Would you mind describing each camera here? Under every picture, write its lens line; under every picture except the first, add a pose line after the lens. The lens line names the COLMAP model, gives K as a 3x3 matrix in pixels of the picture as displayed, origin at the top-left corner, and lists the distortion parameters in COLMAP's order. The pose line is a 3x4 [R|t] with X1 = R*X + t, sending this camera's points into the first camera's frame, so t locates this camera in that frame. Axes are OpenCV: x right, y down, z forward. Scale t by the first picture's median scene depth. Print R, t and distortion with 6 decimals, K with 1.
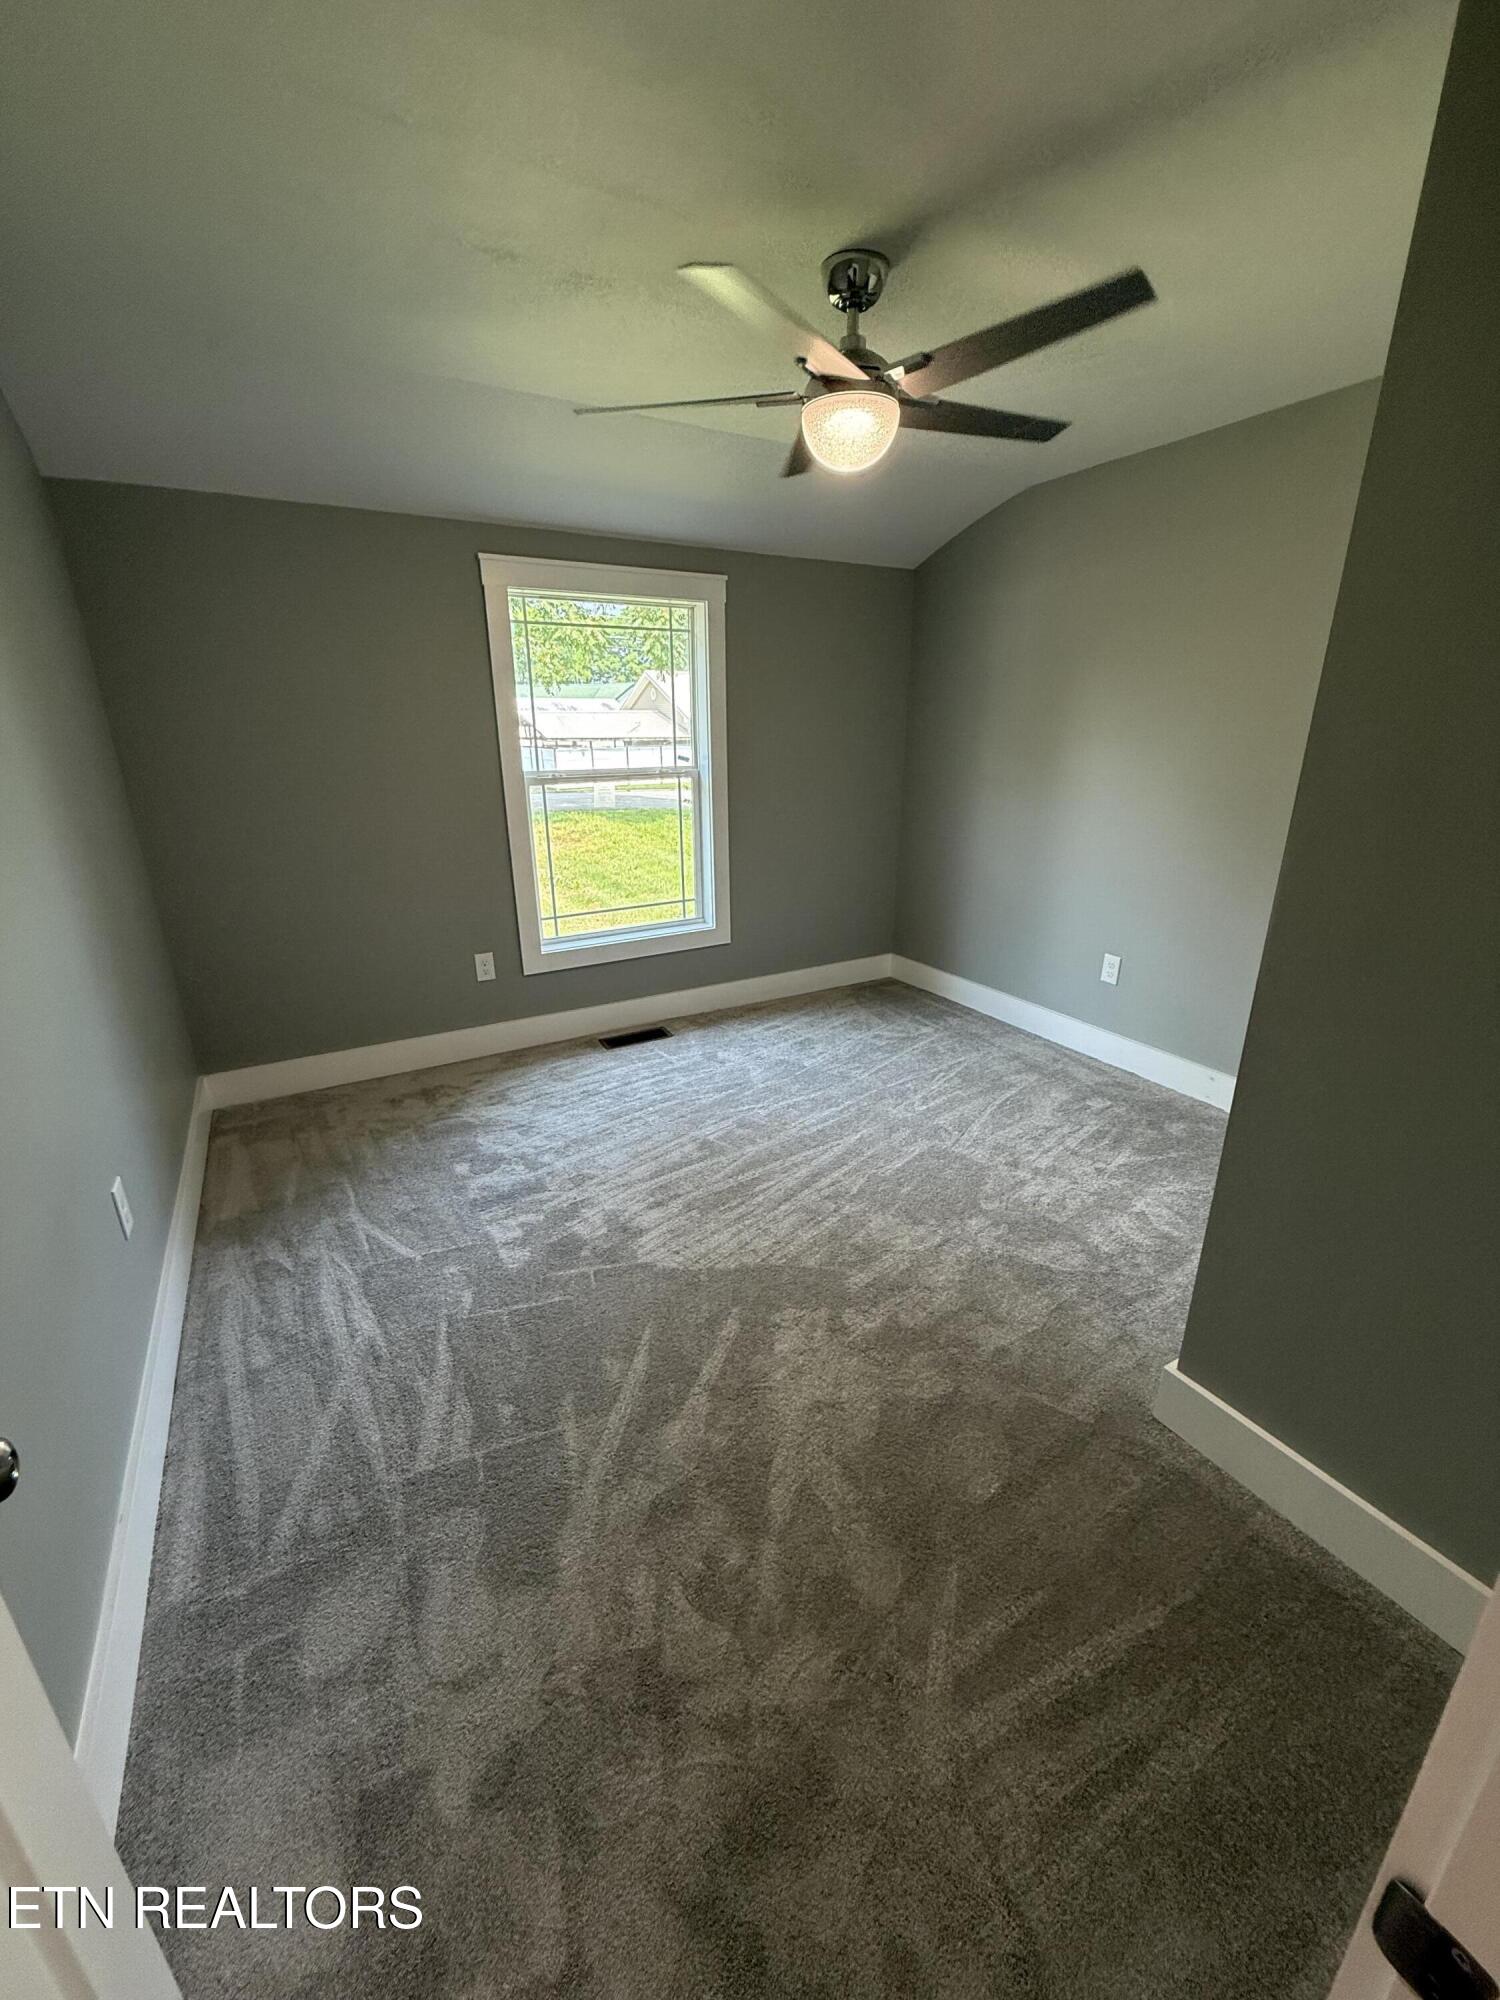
lens RADIAL K [[797.1, 0, 751.0], [0, 797.1, 993.5], [0, 0, 1]] dist [0.000624, 0.000306]
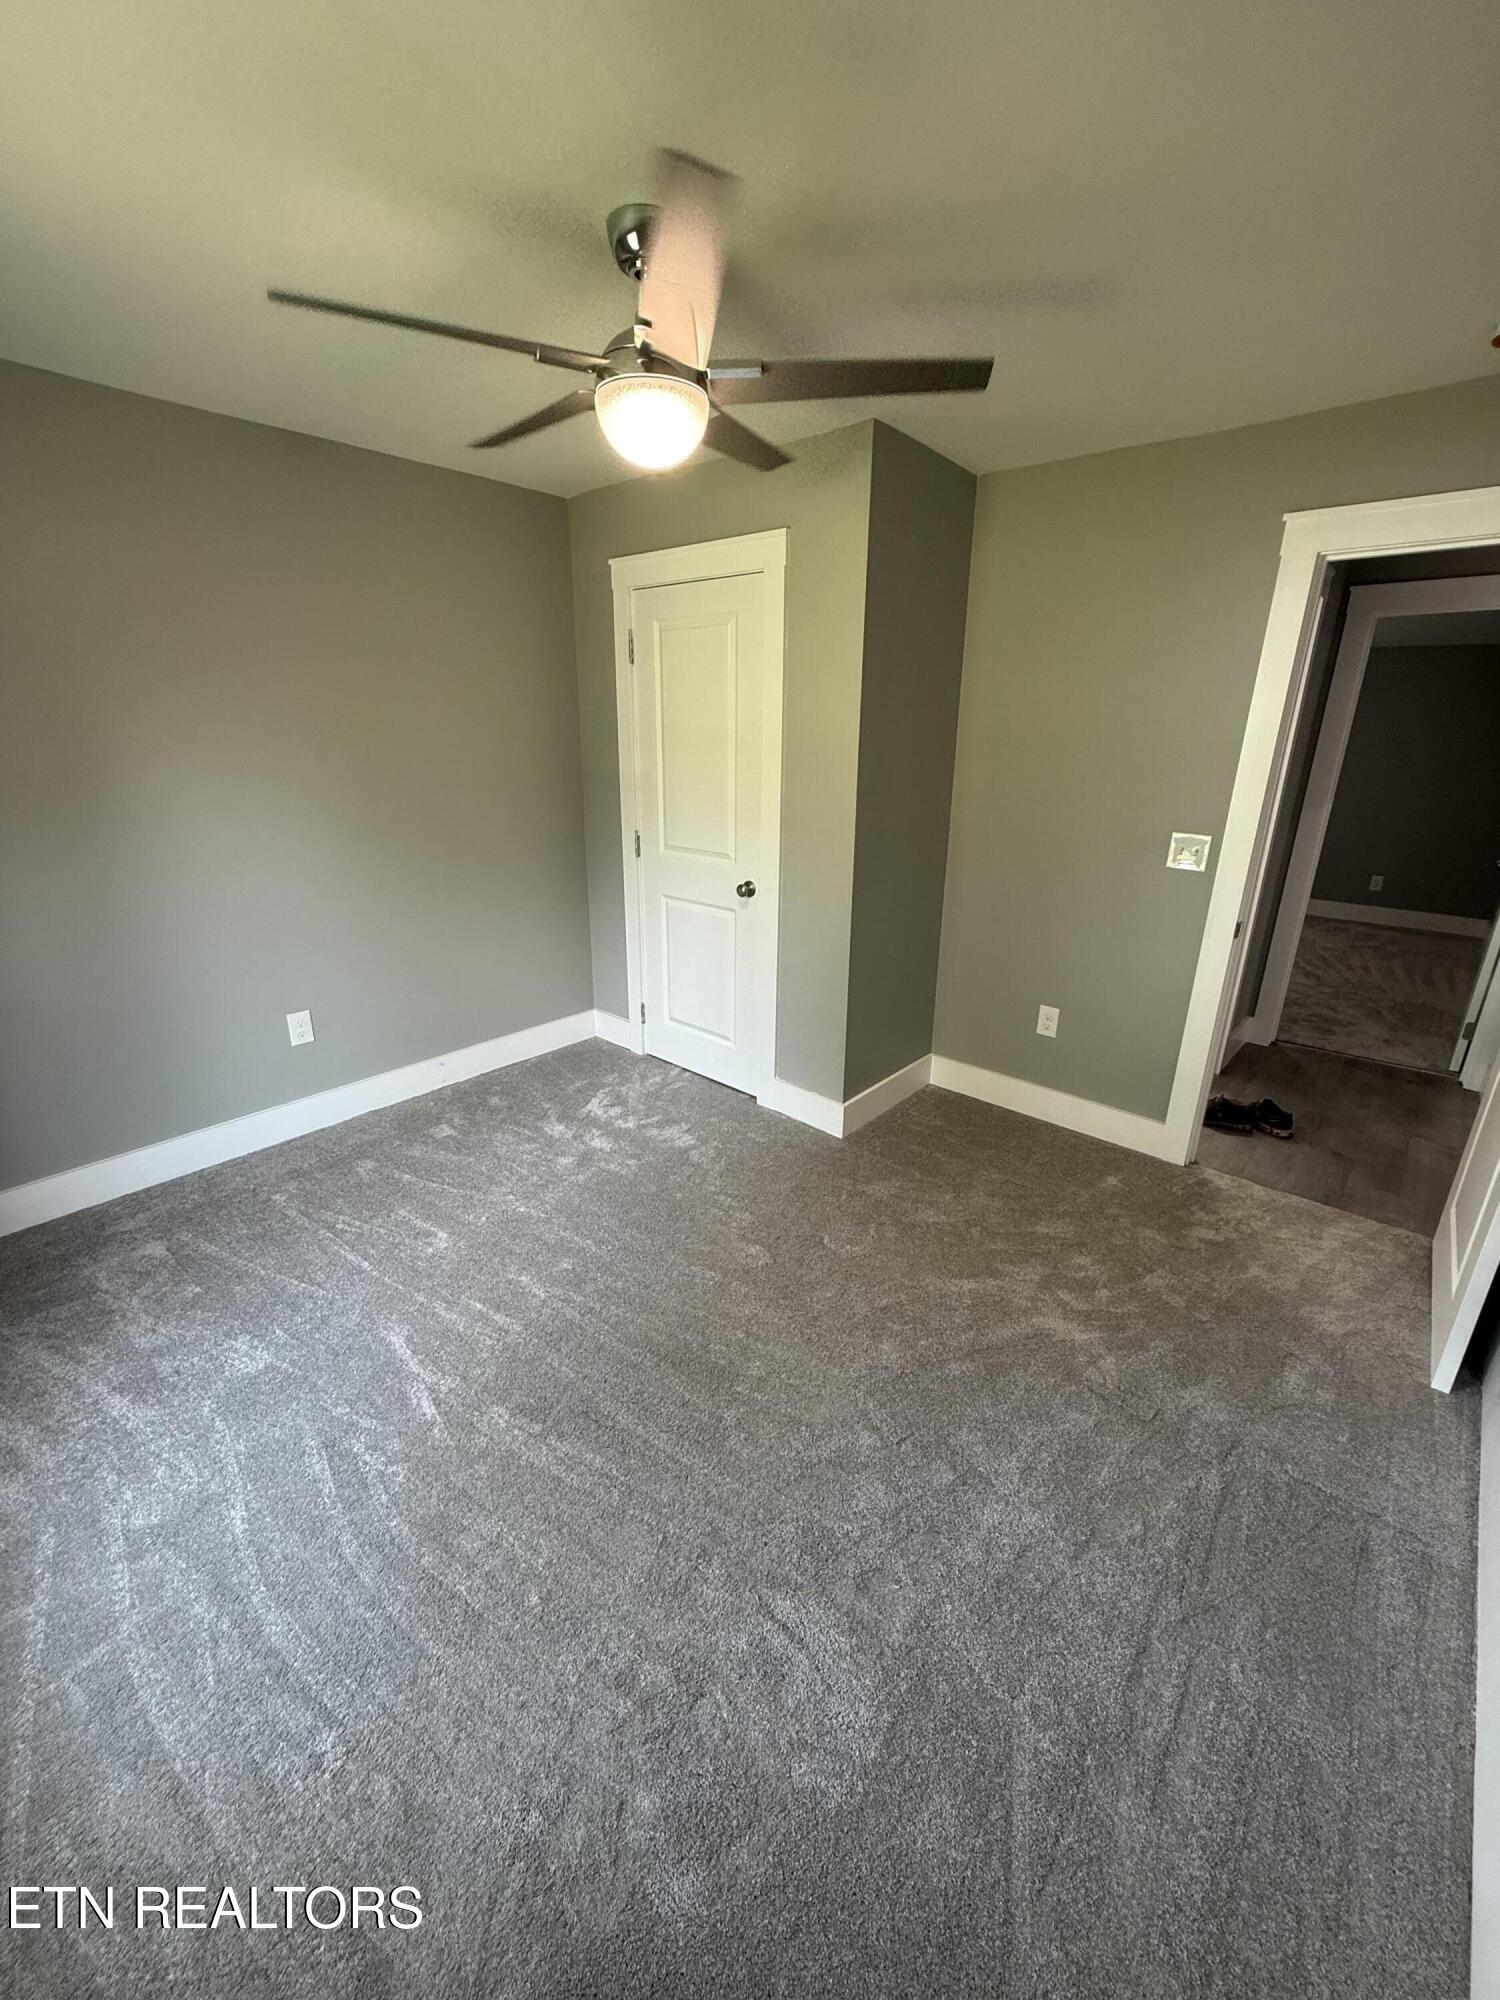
lens RADIAL K [[797.1, 0, 751.0], [0, 797.1, 993.5], [0, 0, 1]] dist [0.000624, 0.000306]
pose [[-0.312041, -0.299969, 0.901470, -0.469528], [0.304431, 0.867247, 0.393959, -0.255001], [-0.899973, 0.397367, -0.179297, 0.704564]]
